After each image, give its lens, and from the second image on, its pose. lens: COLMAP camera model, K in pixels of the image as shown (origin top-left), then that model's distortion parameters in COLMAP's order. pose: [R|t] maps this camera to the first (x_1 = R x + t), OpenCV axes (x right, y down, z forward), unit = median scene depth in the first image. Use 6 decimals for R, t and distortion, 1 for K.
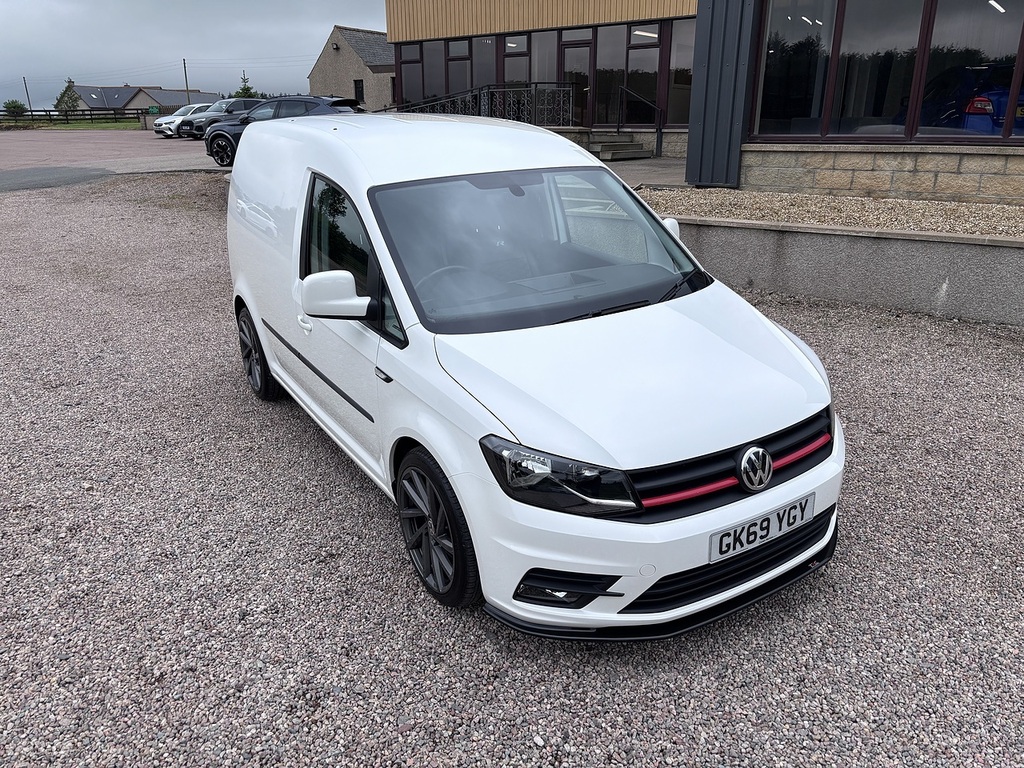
lens RADIAL K [[752.1, 0, 512.9], [0, 752.1, 384.3], [0, 0, 1]] dist [-0.002223, 0.002365]
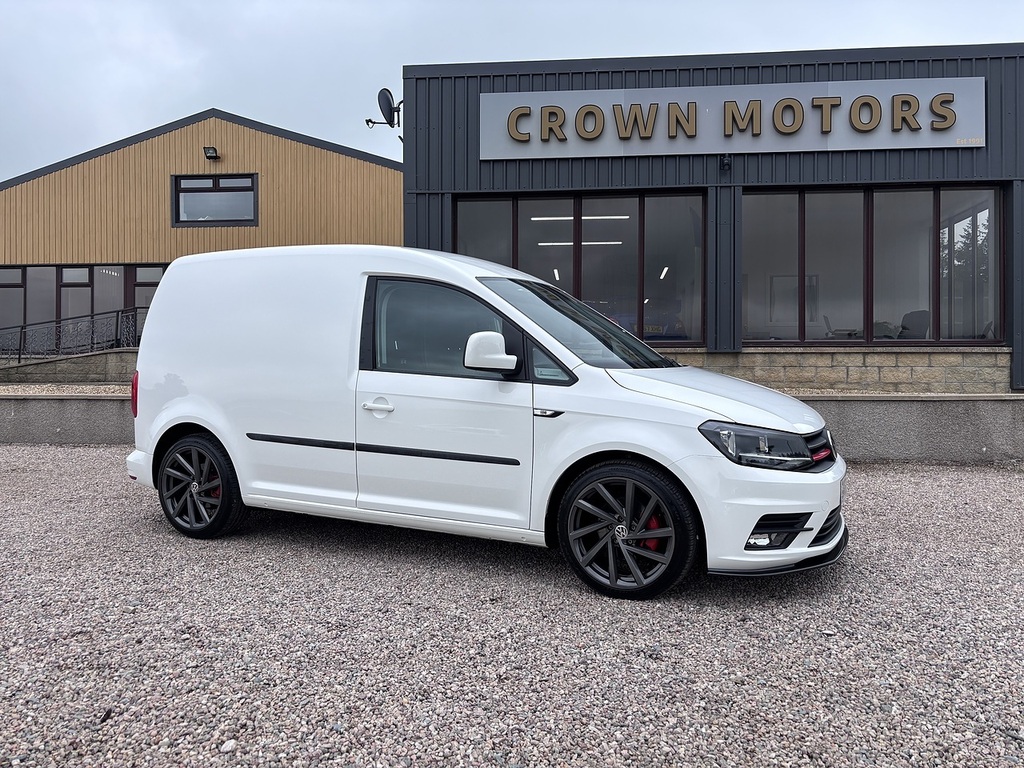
lens RADIAL K [[736.8, 0, 515.3], [0, 736.8, 378.7], [0, 0, 1]] dist [0.029123, -0.036436]
pose [[0.848961, 0.000952, 0.528455, -0.829535], [0.169371, 0.946756, -0.273800, 0.243415], [-0.500579, 0.321951, 0.803597, 0.088899]]
